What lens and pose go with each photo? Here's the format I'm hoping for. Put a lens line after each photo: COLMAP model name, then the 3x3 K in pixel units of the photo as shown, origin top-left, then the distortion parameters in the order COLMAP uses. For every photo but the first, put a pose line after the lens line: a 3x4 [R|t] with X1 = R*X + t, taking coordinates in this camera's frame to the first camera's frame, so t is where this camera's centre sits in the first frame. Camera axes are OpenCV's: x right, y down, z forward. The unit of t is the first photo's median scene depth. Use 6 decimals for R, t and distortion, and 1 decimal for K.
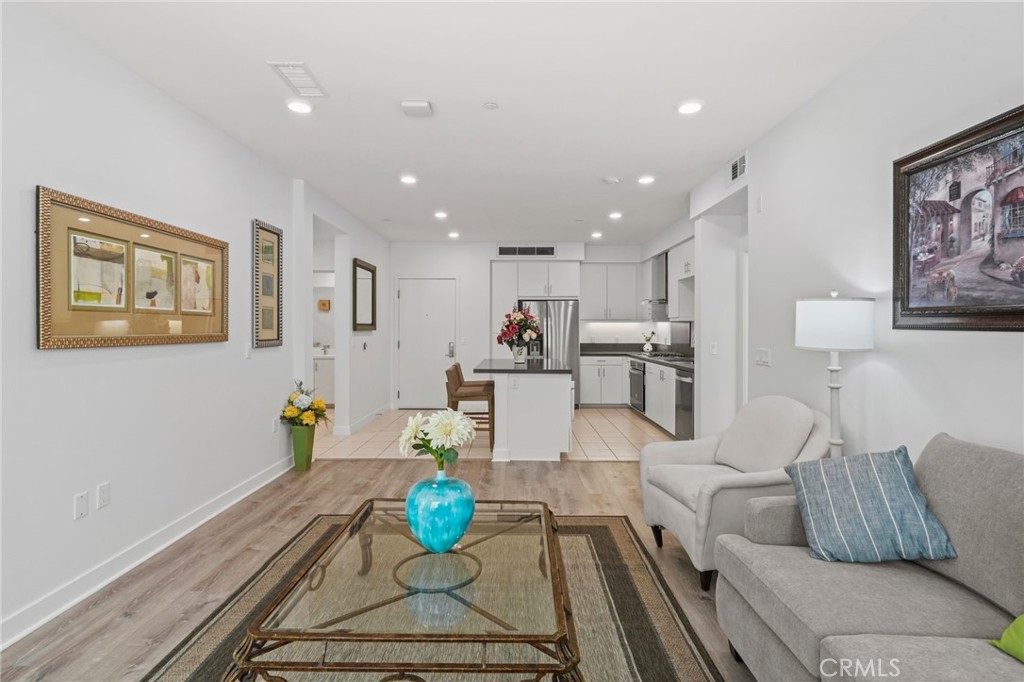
lens RADIAL K [[505.5, 0, 516.0], [0, 505.5, 323.2], [0, 0, 1]] dist [0.000880, 0.000179]
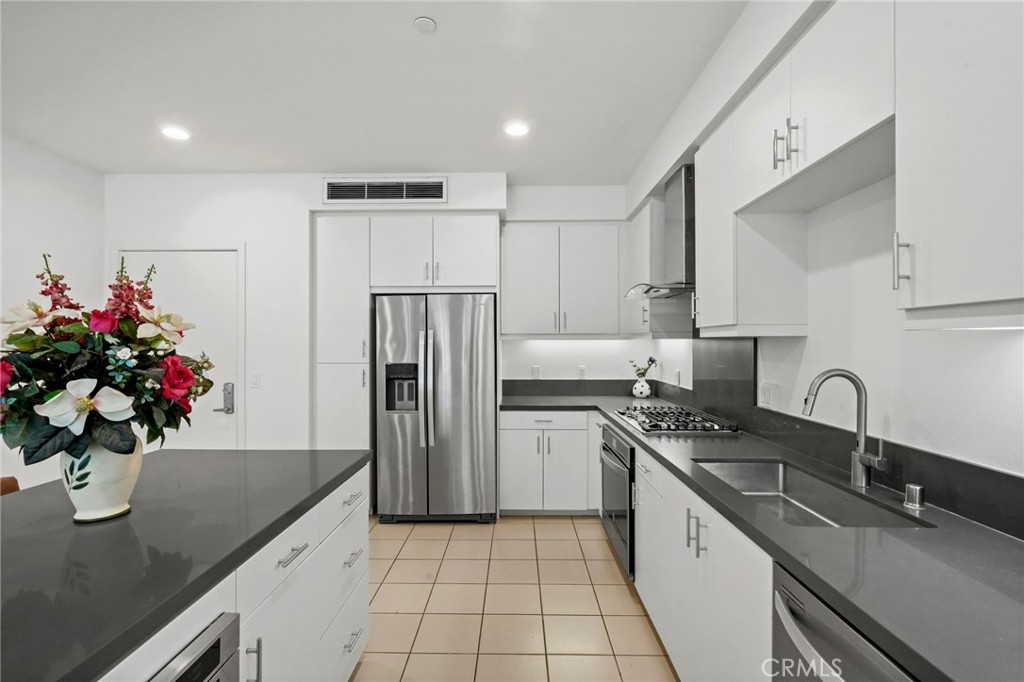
lens RADIAL K [[459.6, 0, 512.0], [0, 459.6, 341.0], [0, 0, 1]] dist [-0.000718, -0.000039]
pose [[0.999873, -0.001952, -0.015838, 0.145785], [0.002002, 0.999993, 0.003101, -0.002242], [0.015832, -0.003132, 0.999870, 0.565969]]
